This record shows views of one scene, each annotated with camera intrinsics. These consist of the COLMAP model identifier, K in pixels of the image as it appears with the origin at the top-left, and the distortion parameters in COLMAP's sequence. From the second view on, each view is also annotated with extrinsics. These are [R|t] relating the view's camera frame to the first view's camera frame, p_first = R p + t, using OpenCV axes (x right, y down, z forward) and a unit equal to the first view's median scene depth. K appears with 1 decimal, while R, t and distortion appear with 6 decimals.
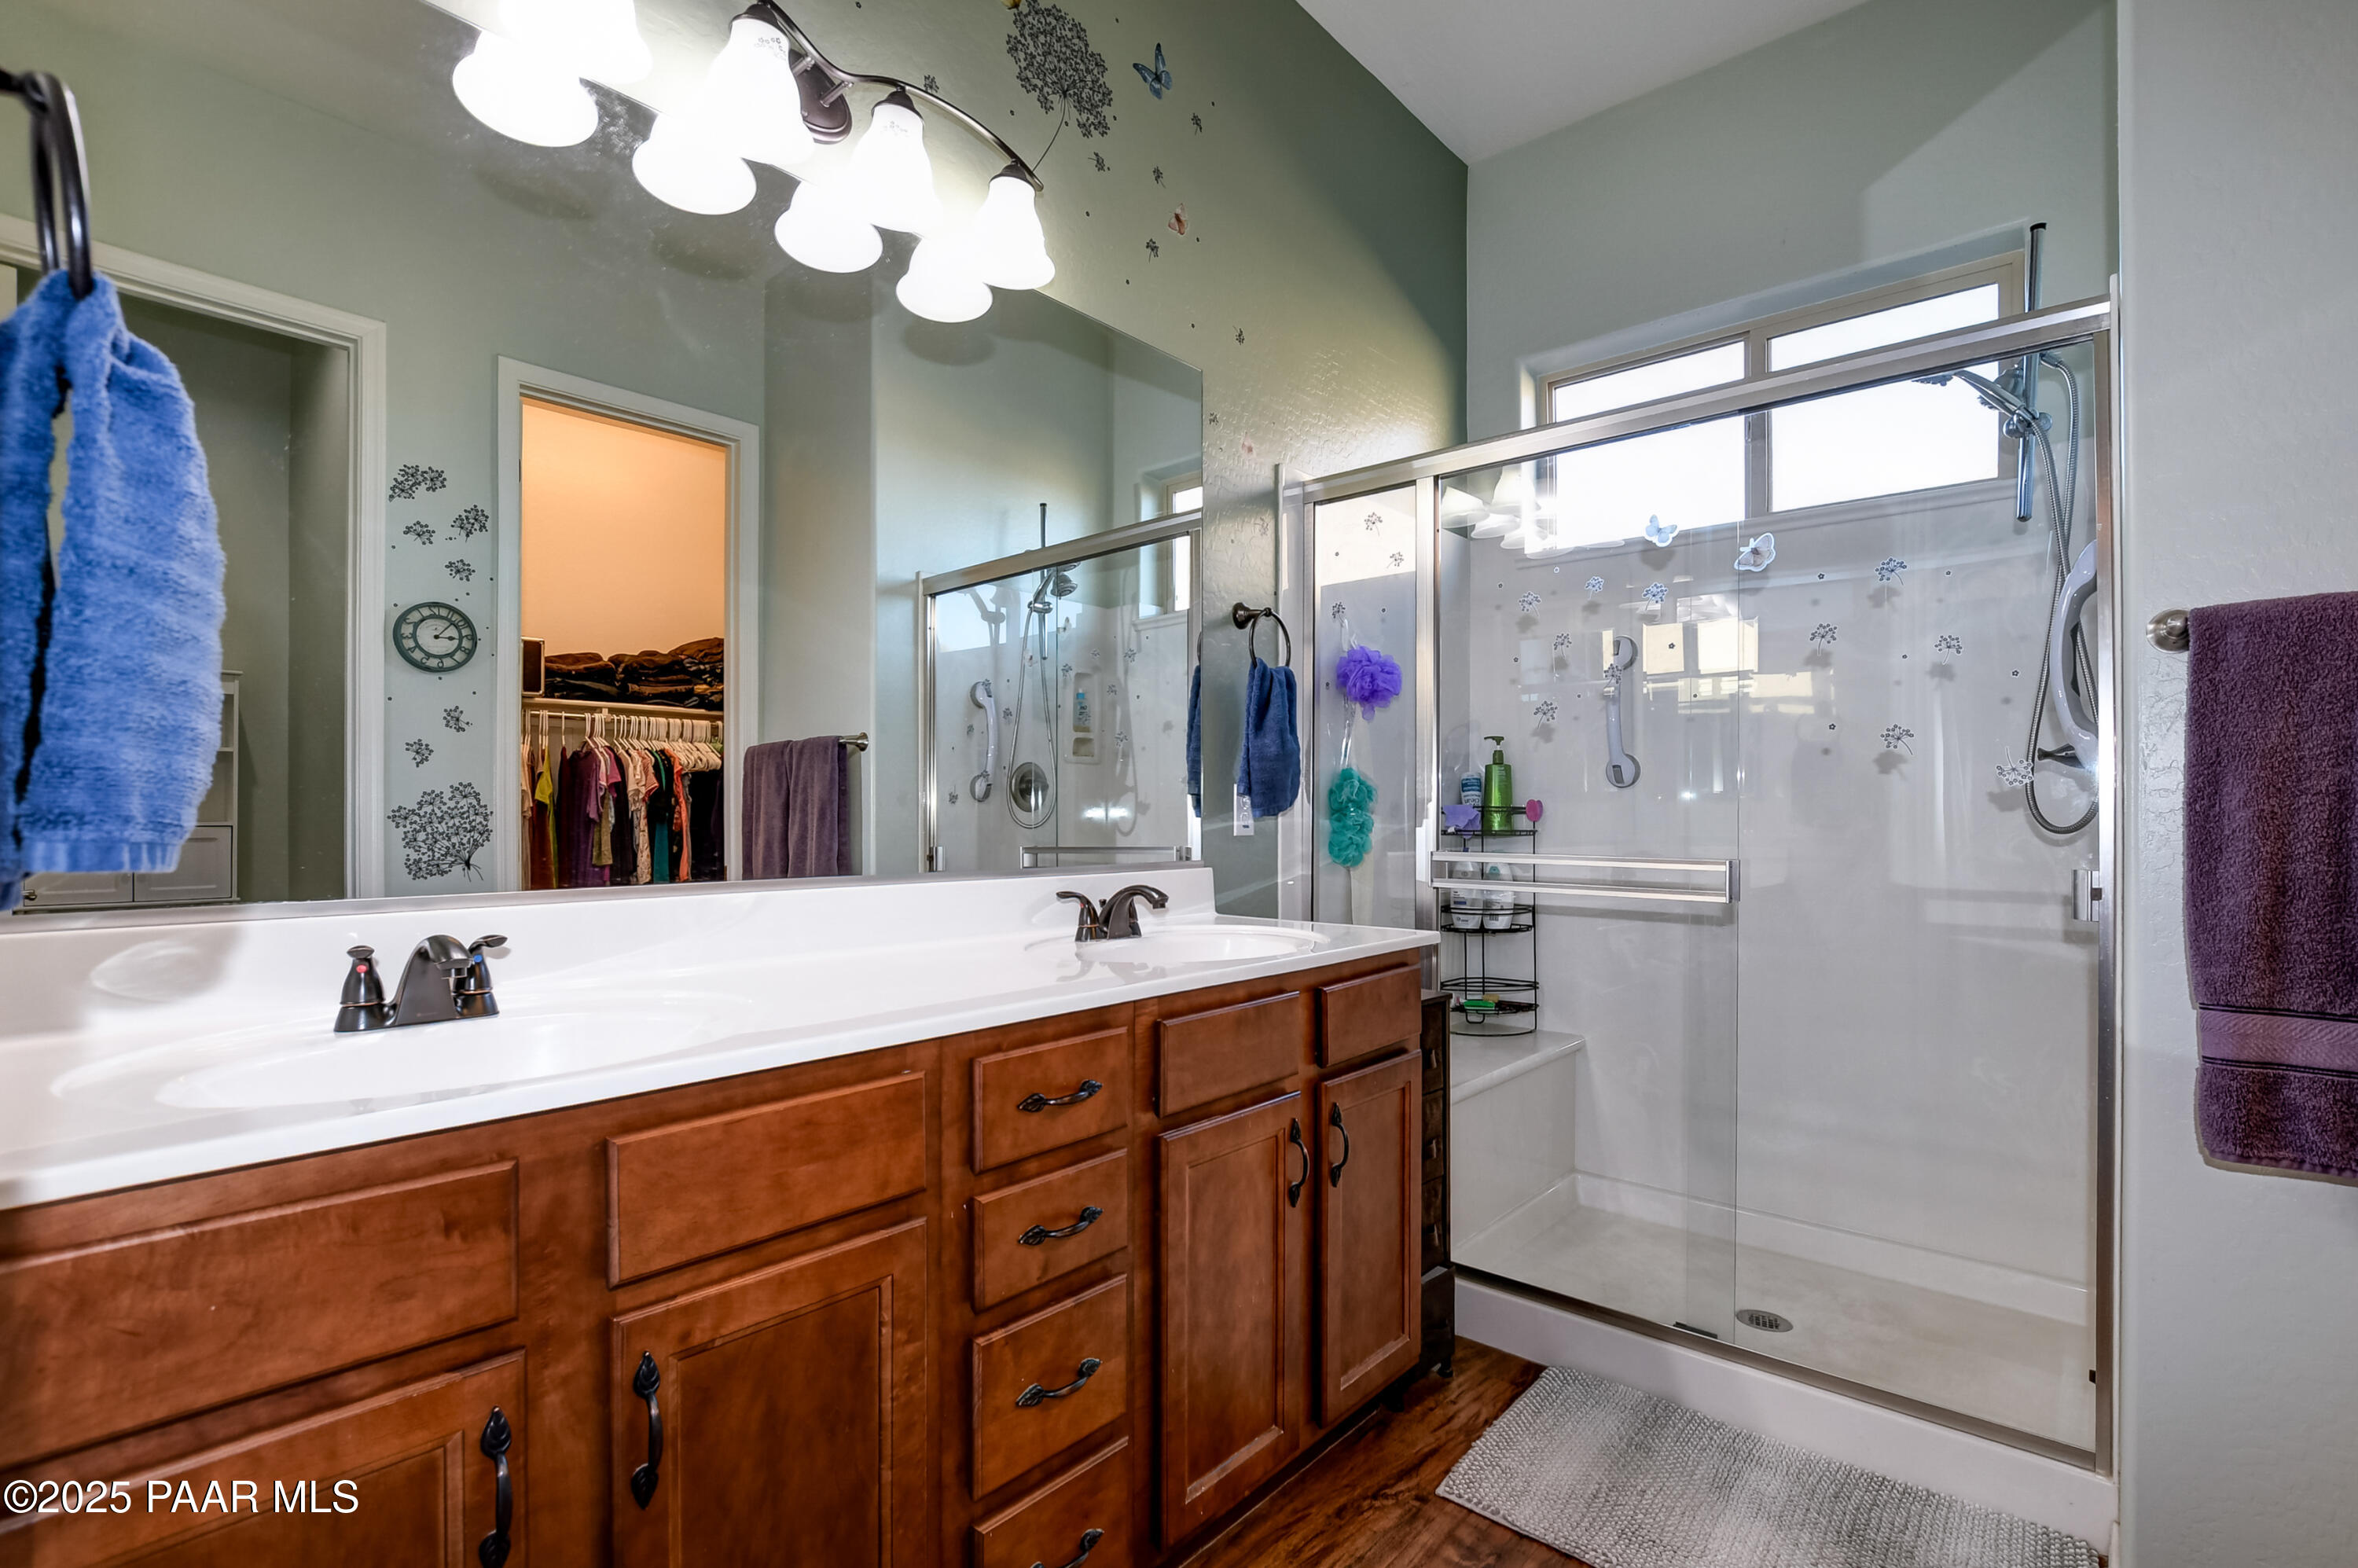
lens RADIAL K [[1091.3, 0, 1173.6], [0, 1091.3, 796.9], [0, 0, 1]] dist [-0.017325, 0.002069]
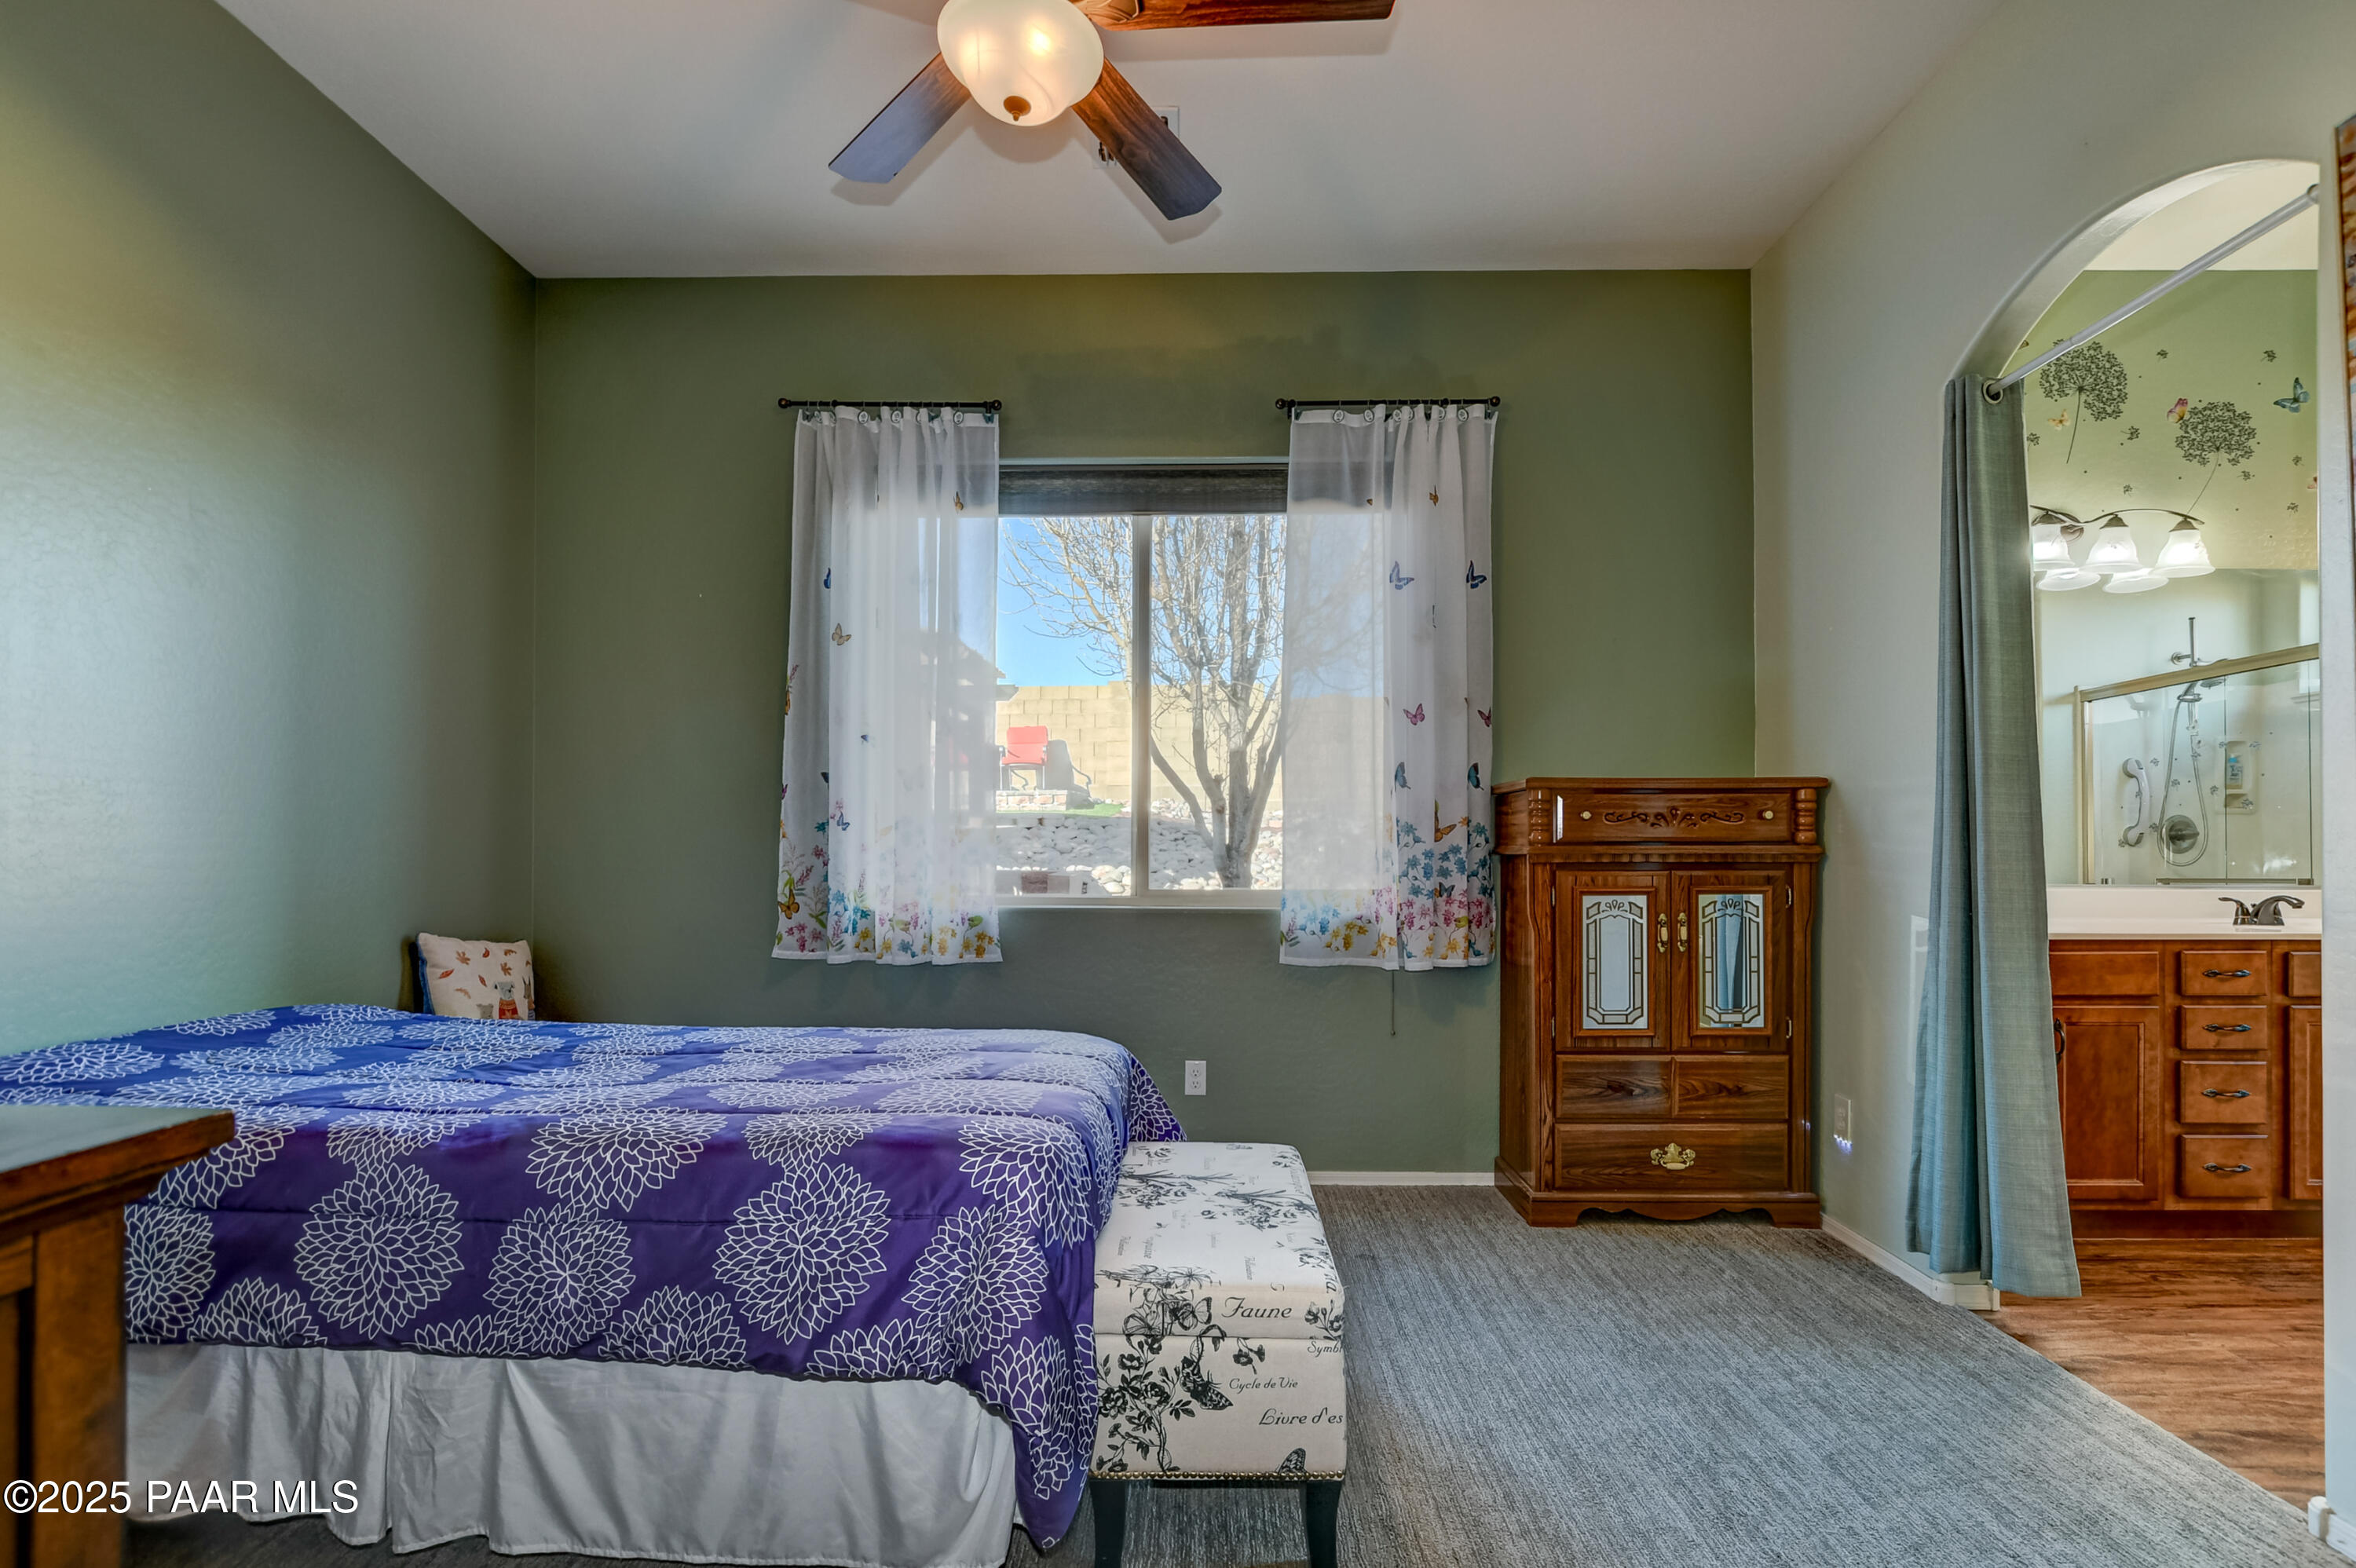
lens RADIAL K [[1090.2, 0, 1147.6], [0, 1090.2, 833.8], [0, 0, 1]] dist [-0.017325, 0.002069]
pose [[0.642926, -0.005380, -0.765910, 0.158155], [0.006564, 0.999977, -0.001514, -0.039872], [0.765901, -0.004054, 0.642946, -2.056320]]
